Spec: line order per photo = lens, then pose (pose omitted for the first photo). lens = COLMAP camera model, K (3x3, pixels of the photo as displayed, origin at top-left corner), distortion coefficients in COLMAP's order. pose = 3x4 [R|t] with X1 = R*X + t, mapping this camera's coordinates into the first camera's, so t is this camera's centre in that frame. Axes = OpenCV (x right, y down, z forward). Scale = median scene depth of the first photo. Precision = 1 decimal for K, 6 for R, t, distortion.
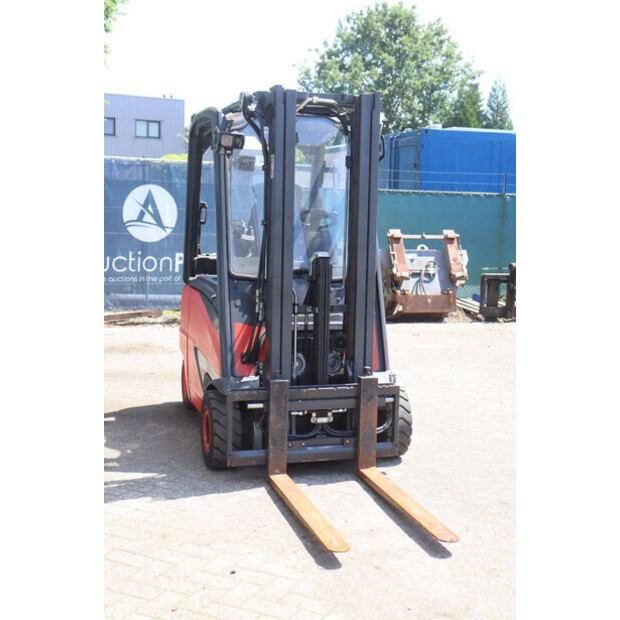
lens RADIAL K [[870.2, 0, 310.0], [0, 870.2, 310.0], [0, 0, 1]] dist [0.072686, 0.019547]
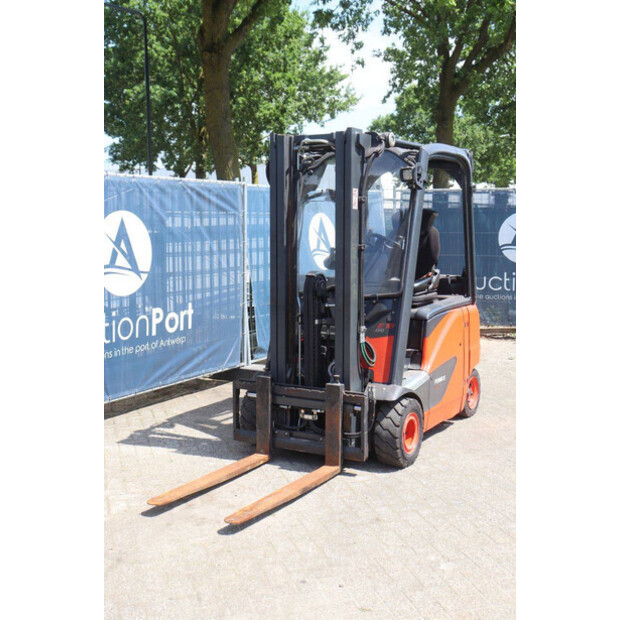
lens RADIAL K [[803.4, 0, 298.9], [0, 803.4, 307.8], [0, 0, 1]] dist [0.045101, 0.023731]
pose [[0.670003, 0.051601, -0.740563, 0.791129], [-0.069293, 0.997573, 0.006818, -0.023914], [0.739117, 0.046747, 0.671952, 0.273492]]
